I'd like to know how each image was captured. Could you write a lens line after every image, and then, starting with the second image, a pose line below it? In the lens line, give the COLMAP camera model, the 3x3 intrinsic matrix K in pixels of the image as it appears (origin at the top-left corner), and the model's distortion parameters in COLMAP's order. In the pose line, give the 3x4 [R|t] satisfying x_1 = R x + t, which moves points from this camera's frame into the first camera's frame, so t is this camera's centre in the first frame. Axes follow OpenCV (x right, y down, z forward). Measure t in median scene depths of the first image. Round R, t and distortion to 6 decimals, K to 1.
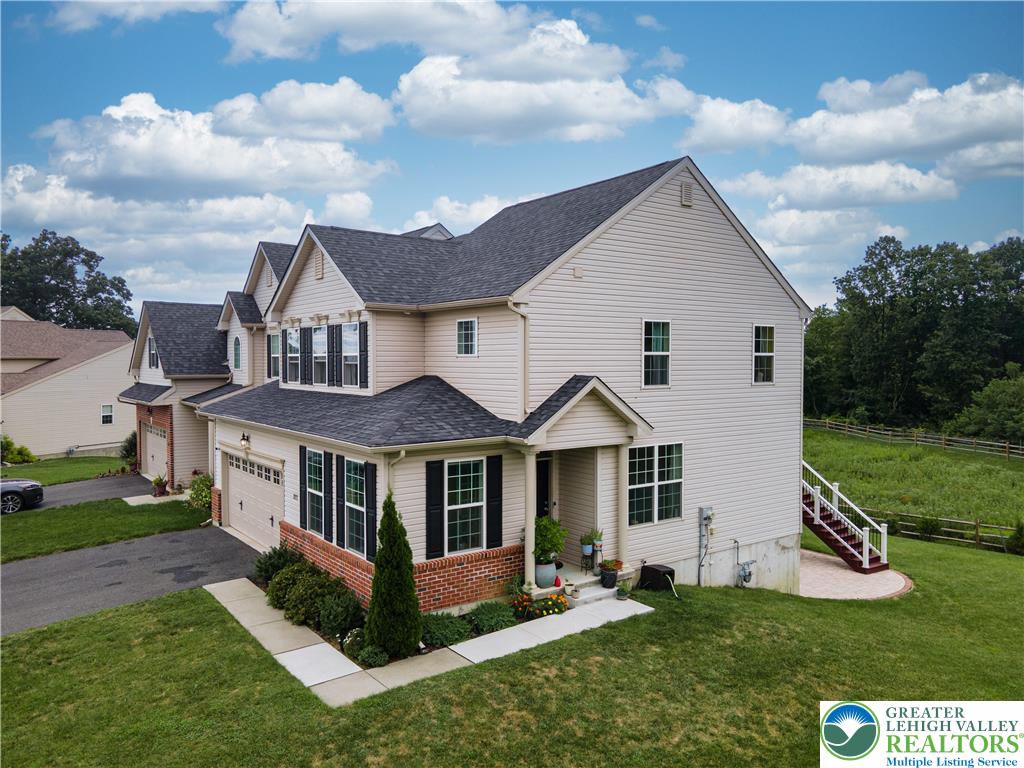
lens RADIAL K [[745.8, 0, 503.7], [0, 745.8, 384.2], [0, 0, 1]] dist [0.014696, 0.054374]
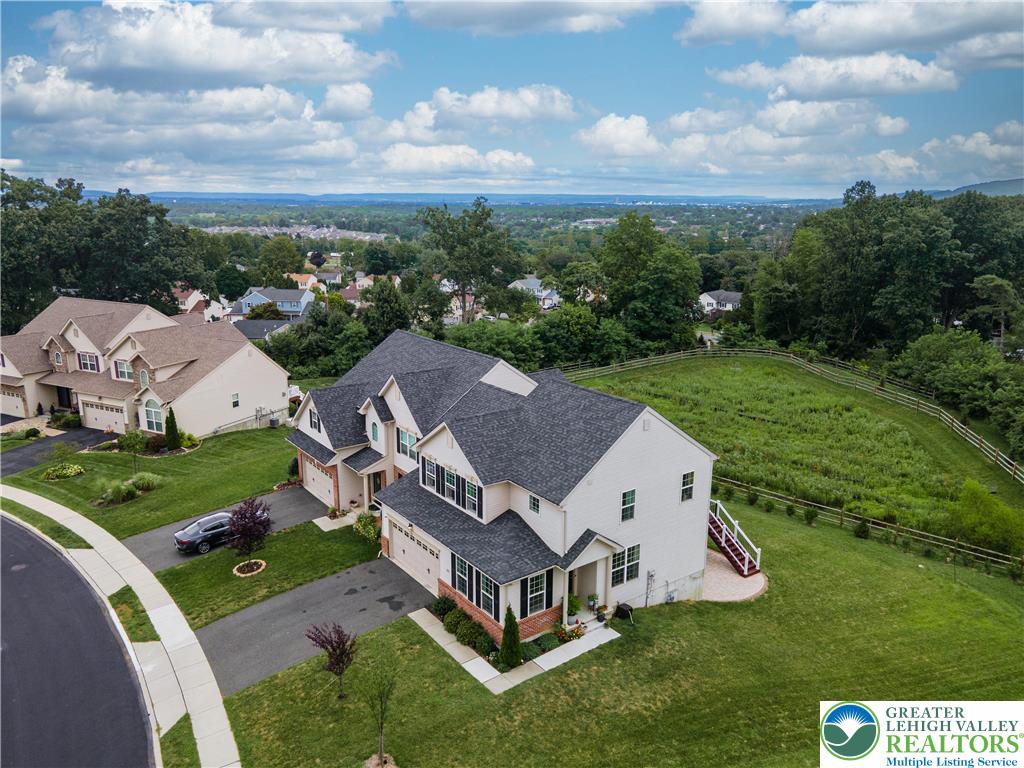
lens RADIAL K [[745.8, 0, 503.7], [0, 745.8, 384.2], [0, 0, 1]] dist [0.014696, 0.054374]
pose [[0.999995, 0.003132, -0.000363, -0.136220], [-0.002988, 0.978104, 0.208094, -0.817789], [0.001007, -0.208092, 0.978109, -0.936956]]
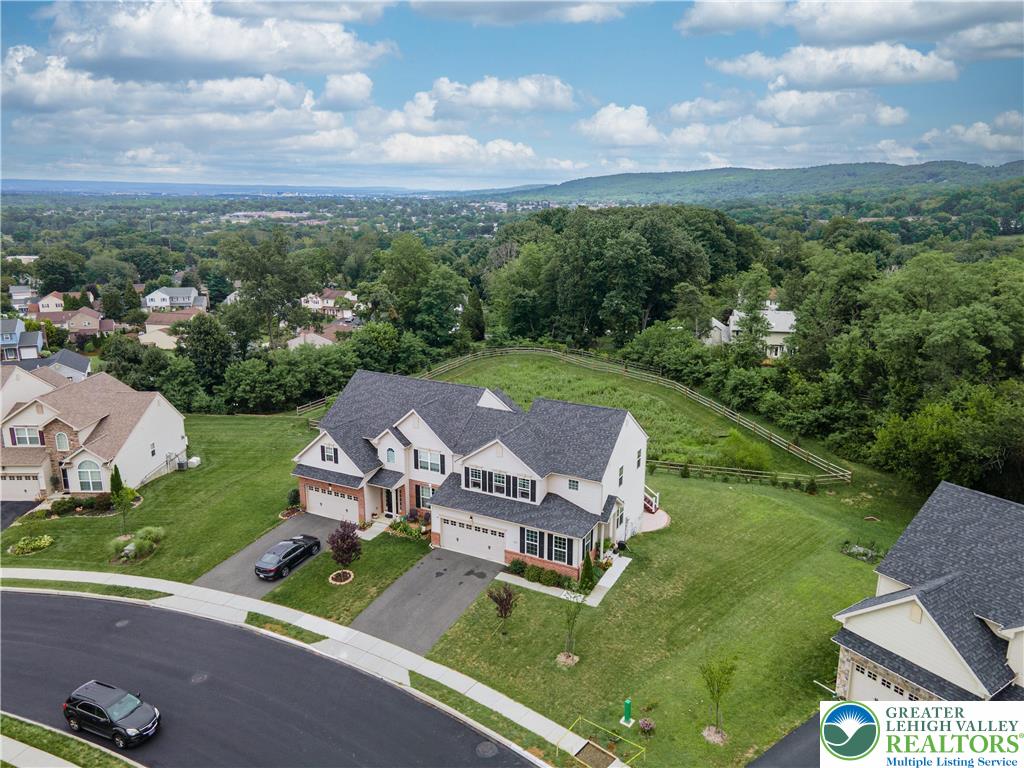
lens RADIAL K [[747.2, 0, 500.4], [0, 747.2, 382.7], [0, 0, 1]] dist [0.020254, 0.049486]
pose [[0.900616, -0.105983, 0.421495, -1.580558], [0.011986, 0.975499, 0.219675, -1.158806], [-0.434450, -0.192791, 0.879821, -1.492377]]
